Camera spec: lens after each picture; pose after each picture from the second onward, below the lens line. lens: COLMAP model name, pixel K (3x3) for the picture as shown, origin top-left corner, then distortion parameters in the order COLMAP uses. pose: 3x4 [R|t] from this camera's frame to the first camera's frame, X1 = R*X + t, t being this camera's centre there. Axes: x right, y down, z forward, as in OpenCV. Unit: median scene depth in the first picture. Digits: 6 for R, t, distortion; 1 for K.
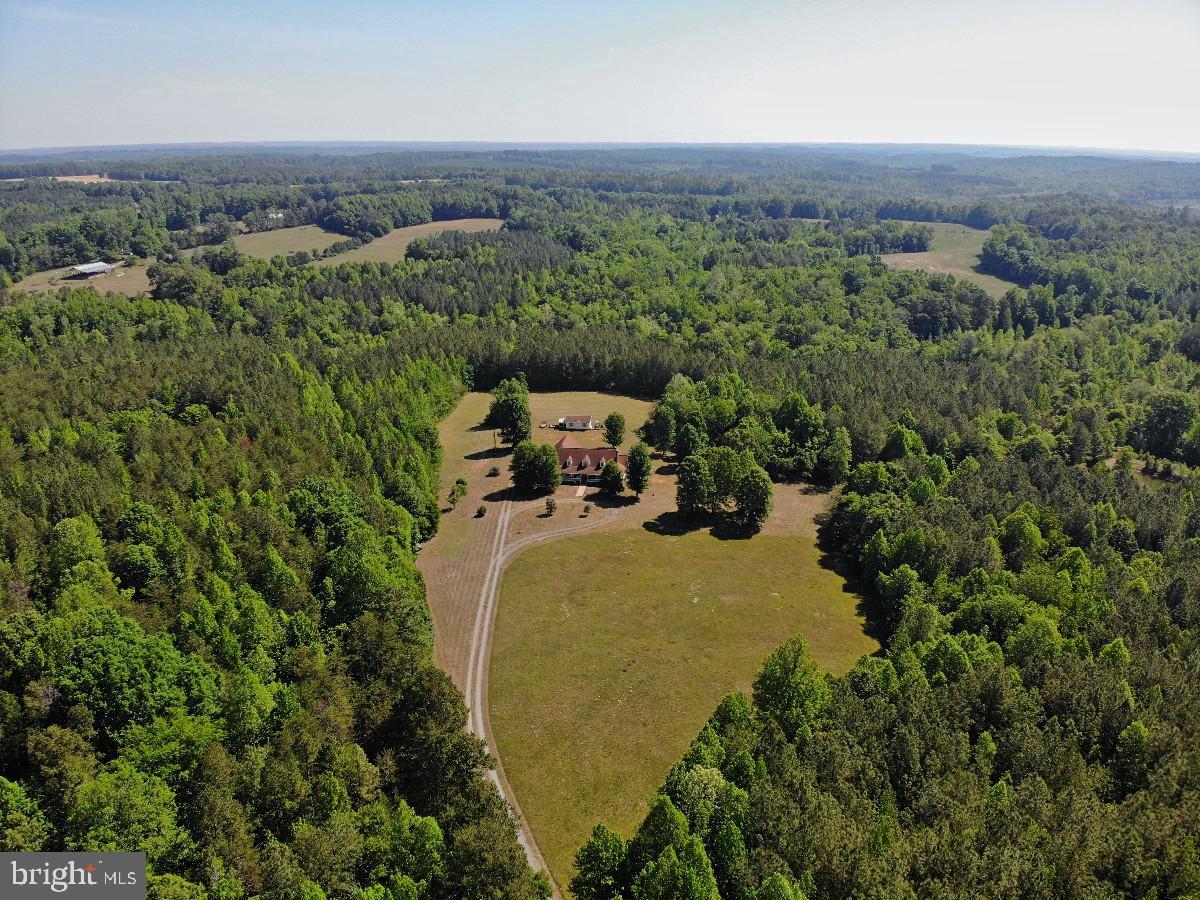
lens RADIAL K [[869.1, 0, 600.2], [0, 869.1, 449.7], [0, 0, 1]] dist [0.028342, -0.064998]
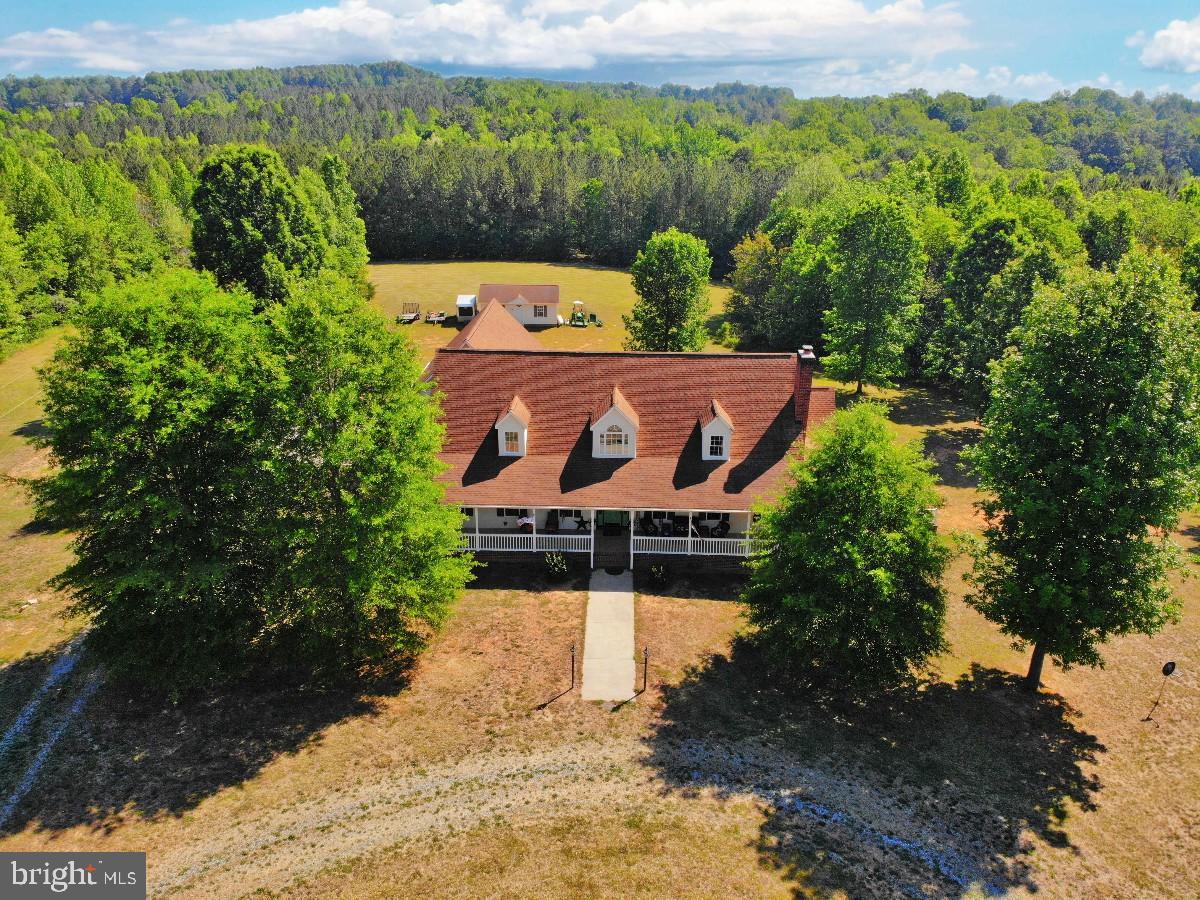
lens RADIAL K [[869.1, 0, 600.7], [0, 869.1, 448.7], [0, 0, 1]] dist [0.028342, -0.064998]
pose [[0.994551, -0.034315, 0.098441, -0.035437], [0.029721, 0.998417, 0.047757, 0.009476], [-0.099924, -0.044571, 0.993996, 0.840232]]
